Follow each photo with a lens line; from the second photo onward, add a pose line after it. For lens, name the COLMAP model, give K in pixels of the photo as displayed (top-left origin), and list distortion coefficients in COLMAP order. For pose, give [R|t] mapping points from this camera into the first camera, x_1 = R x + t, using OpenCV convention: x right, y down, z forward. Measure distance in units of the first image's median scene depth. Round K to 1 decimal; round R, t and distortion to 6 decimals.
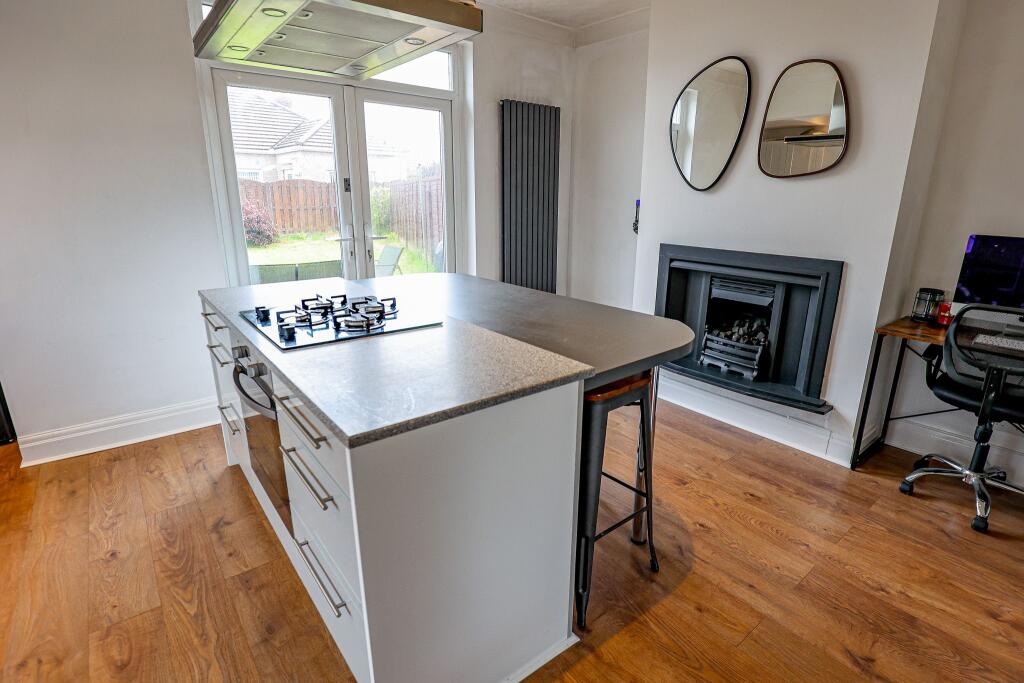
lens RADIAL K [[508.7, 0, 529.4], [0, 508.7, 347.5], [0, 0, 1]] dist [-0.035757, 0.007259]
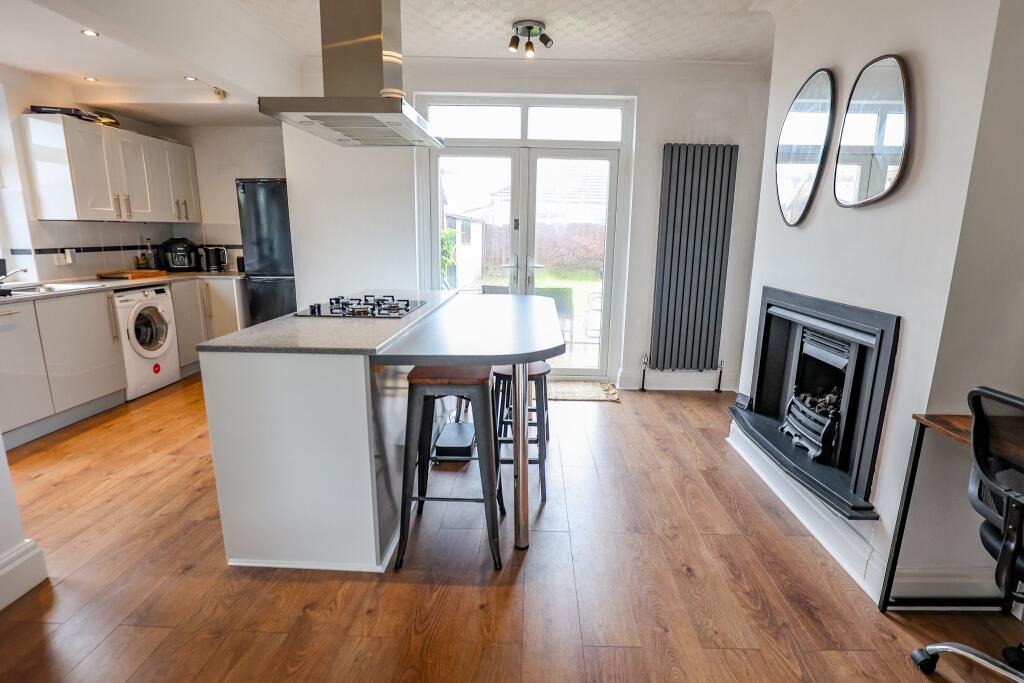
lens RADIAL K [[508.7, 0, 529.4], [0, 508.7, 347.5], [0, 0, 1]] dist [-0.035757, 0.007259]
pose [[0.756805, 0.142979, -0.637812, 0.589968], [-0.197142, 0.980272, -0.014174, -0.009185], [0.623203, 0.136466, 0.770062, 0.096105]]
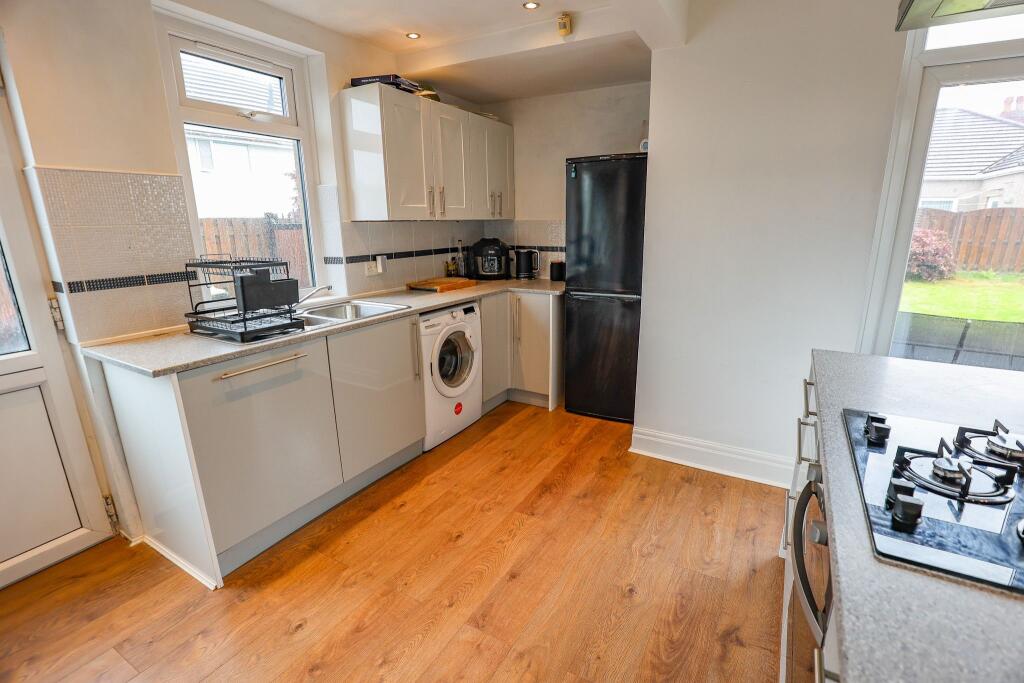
lens RADIAL K [[468.4, 0, 528.9], [0, 468.4, 343.9], [0, 0, 1]] dist [-0.028653, 0.000169]
pose [[0.362496, 0.223067, -0.904897, -0.119832], [-0.260584, 0.956469, 0.131391, -0.077862], [0.894814, 0.188173, 0.404844, 0.224343]]
